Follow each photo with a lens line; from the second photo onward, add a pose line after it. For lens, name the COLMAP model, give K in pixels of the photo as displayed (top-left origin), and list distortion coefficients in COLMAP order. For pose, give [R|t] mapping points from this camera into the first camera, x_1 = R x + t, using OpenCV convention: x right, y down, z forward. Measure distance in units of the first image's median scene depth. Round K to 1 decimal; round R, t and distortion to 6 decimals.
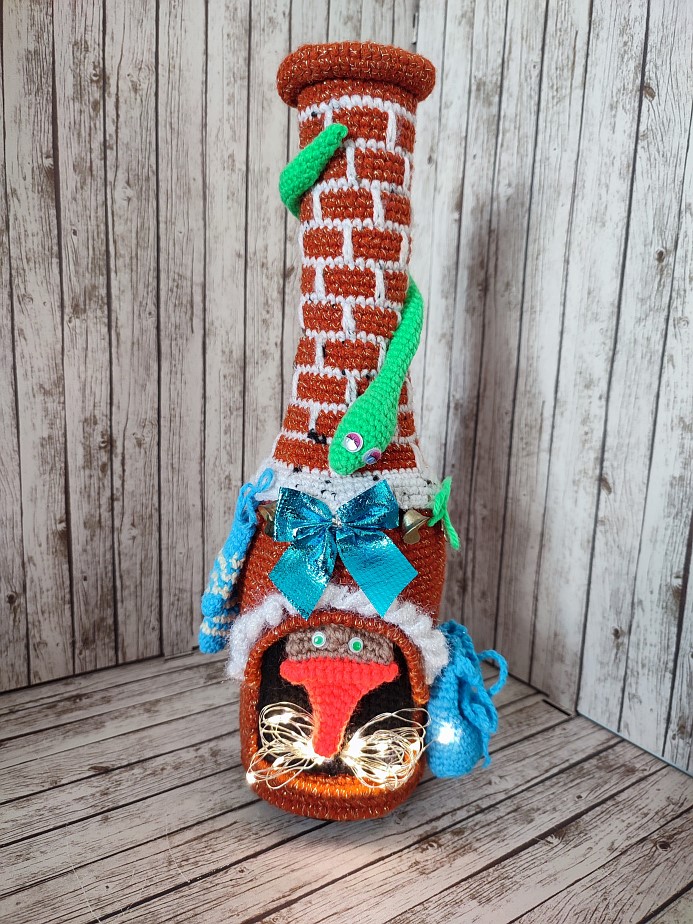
lens RADIAL K [[699.4, 0, 340.9], [0, 699.4, 461.5], [0, 0, 1]] dist [0.009281, -0.002294]
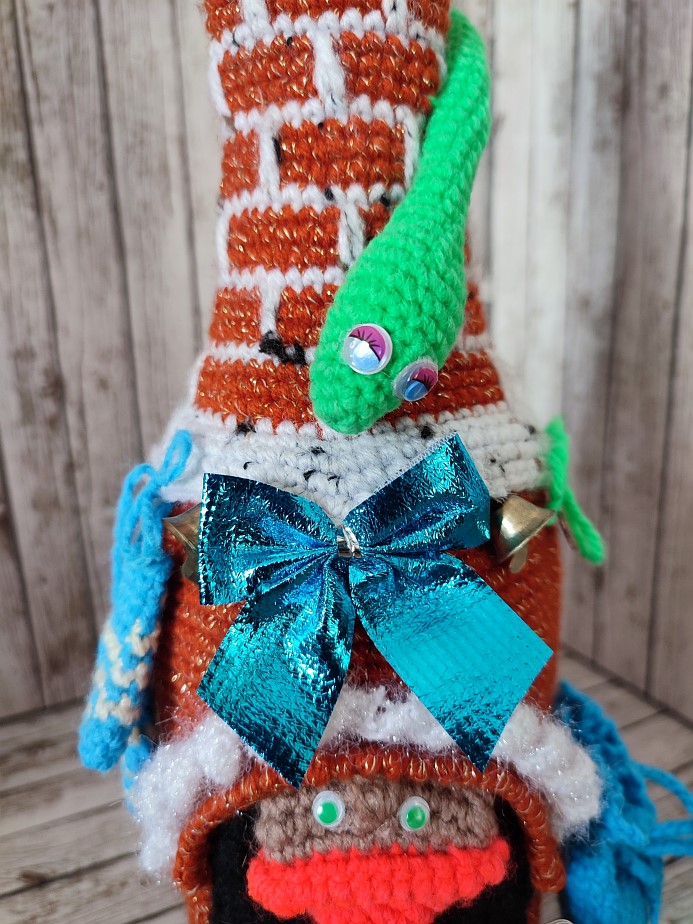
lens RADIAL K [[733.2, 0, 346.7], [0, 733.2, 463.3], [0, 0, 1]] dist [-0.002203, -0.047710]
pose [[0.989099, -0.033857, -0.143304, 0.048843], [0.044260, 0.996562, 0.070039, 0.011917], [0.140440, -0.075618, 0.987197, 0.333468]]
